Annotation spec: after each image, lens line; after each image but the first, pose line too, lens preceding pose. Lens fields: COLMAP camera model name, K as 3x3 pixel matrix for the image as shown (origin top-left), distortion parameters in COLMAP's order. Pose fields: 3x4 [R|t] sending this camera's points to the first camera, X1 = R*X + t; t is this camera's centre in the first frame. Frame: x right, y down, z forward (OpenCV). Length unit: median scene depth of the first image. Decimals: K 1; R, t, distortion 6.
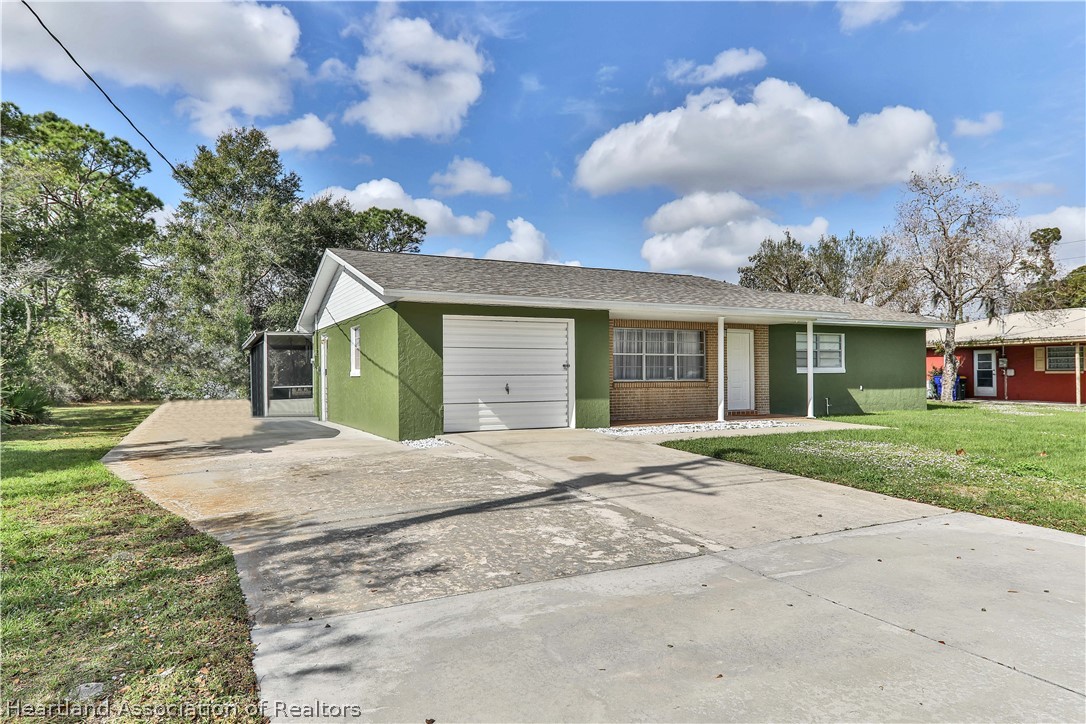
lens RADIAL K [[615.1, 0, 543.0], [0, 615.1, 362.0], [0, 0, 1]] dist [-0.002082, -0.000194]
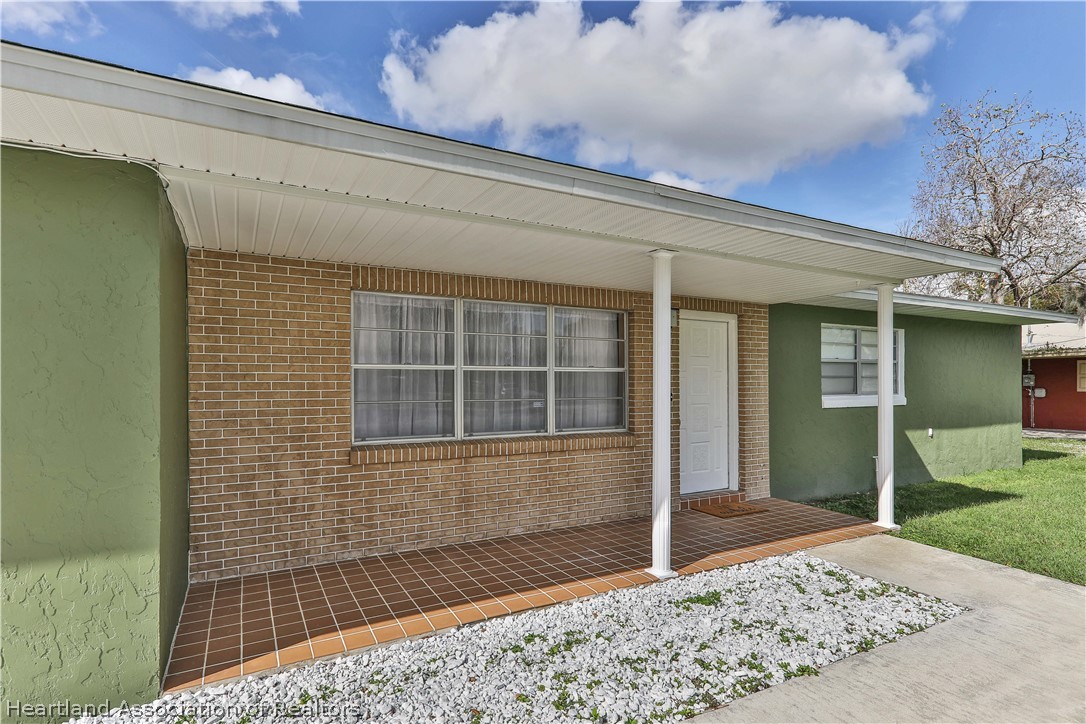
lens RADIAL K [[545.0, 0, 544.0], [0, 545.0, 374.6], [0, 0, 1]] dist [0.000085, 0.000039]
pose [[0.998994, 0.000128, 0.044839, 0.193676], [0.000045, 0.999993, -0.003846, -0.006811], [-0.044839, 0.003844, 0.998987, 0.643319]]
